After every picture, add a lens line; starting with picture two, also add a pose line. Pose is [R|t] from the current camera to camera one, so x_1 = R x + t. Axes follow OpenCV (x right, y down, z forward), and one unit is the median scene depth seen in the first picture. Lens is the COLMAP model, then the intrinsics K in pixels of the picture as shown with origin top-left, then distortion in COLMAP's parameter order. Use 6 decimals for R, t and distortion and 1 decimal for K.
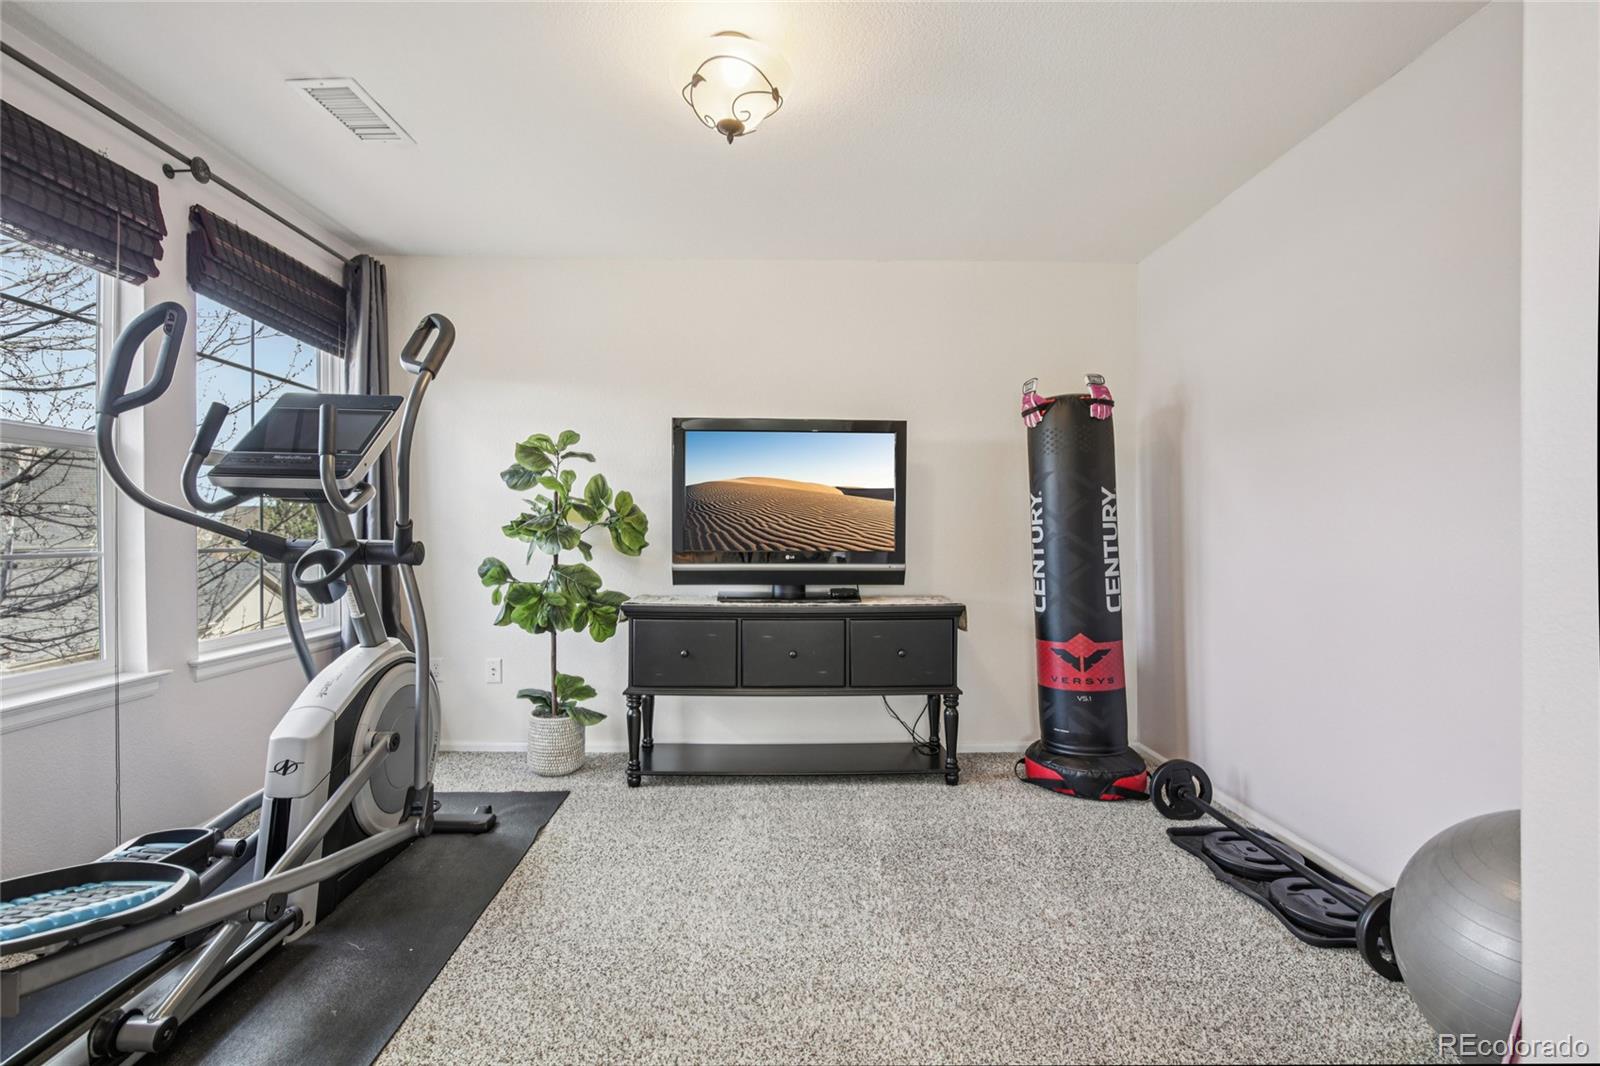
lens RADIAL K [[702.8, 0, 802.8], [0, 702.8, 523.9], [0, 0, 1]] dist [-0.013593, -0.003919]
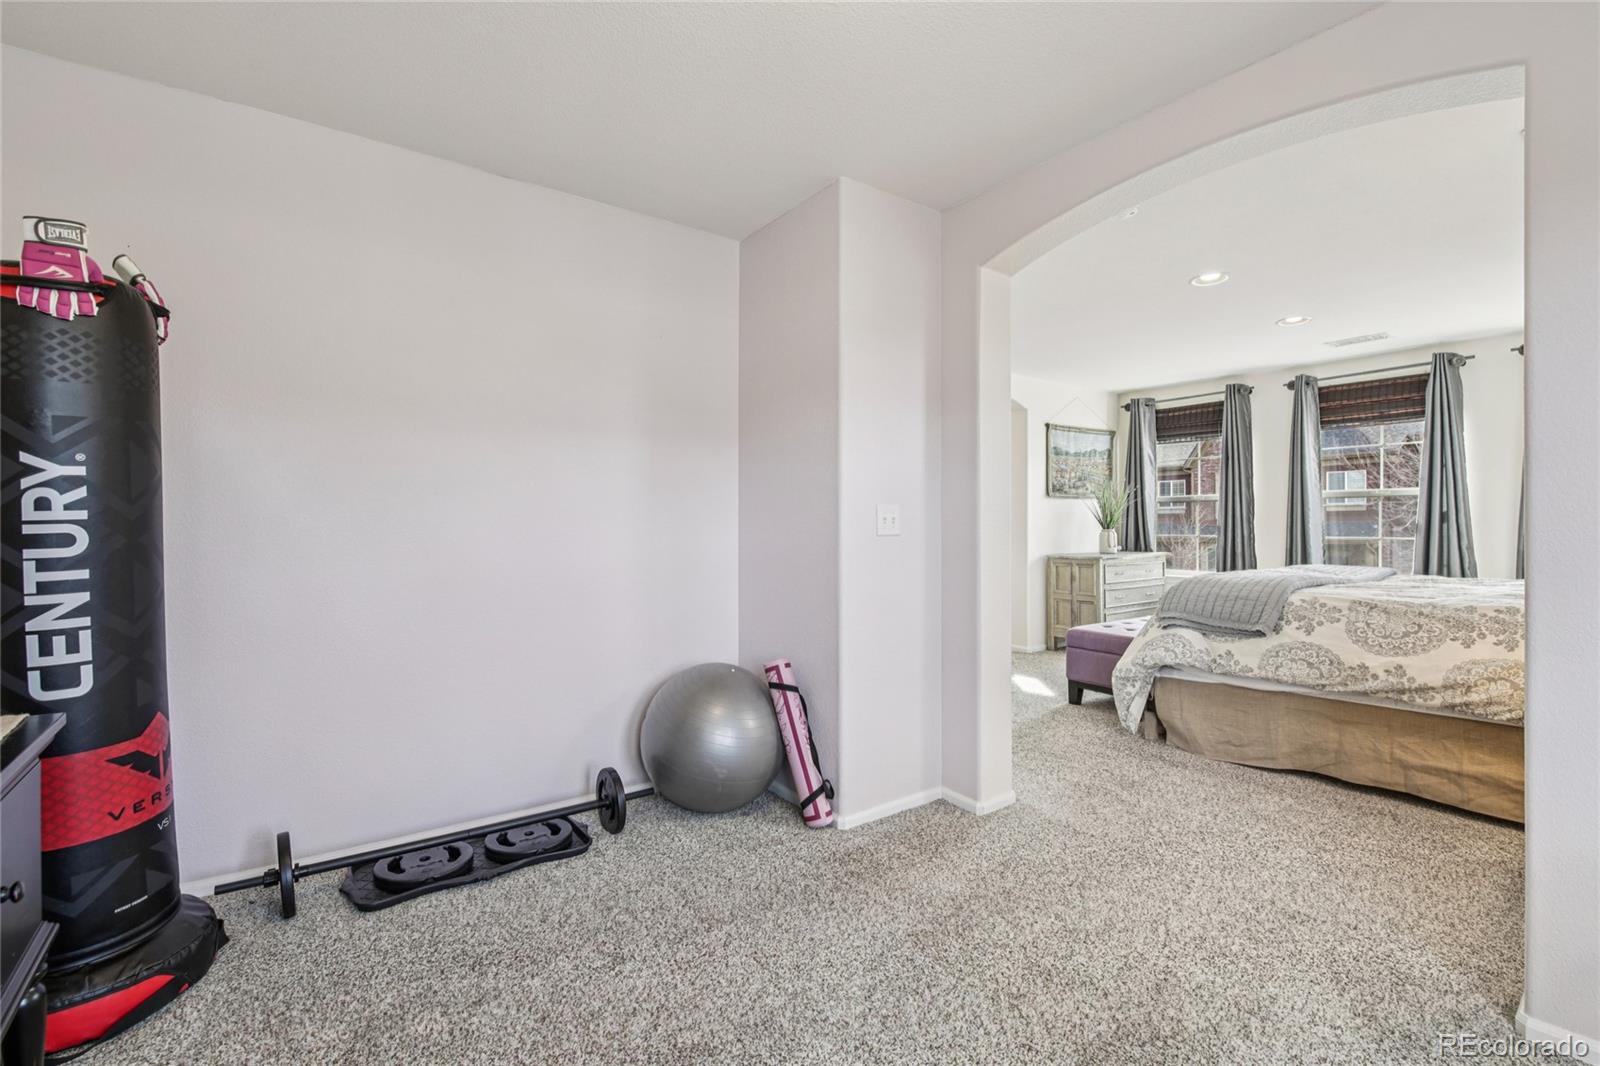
lens RADIAL K [[702.8, 0, 798.8], [0, 702.8, 535.9], [0, 0, 1]] dist [-0.013593, -0.003919]
pose [[-0.599085, -0.014360, 0.800557, -0.316589], [-0.007666, 0.999896, 0.012200, -0.004190], [-0.800649, 0.001172, -0.599133, 0.822145]]
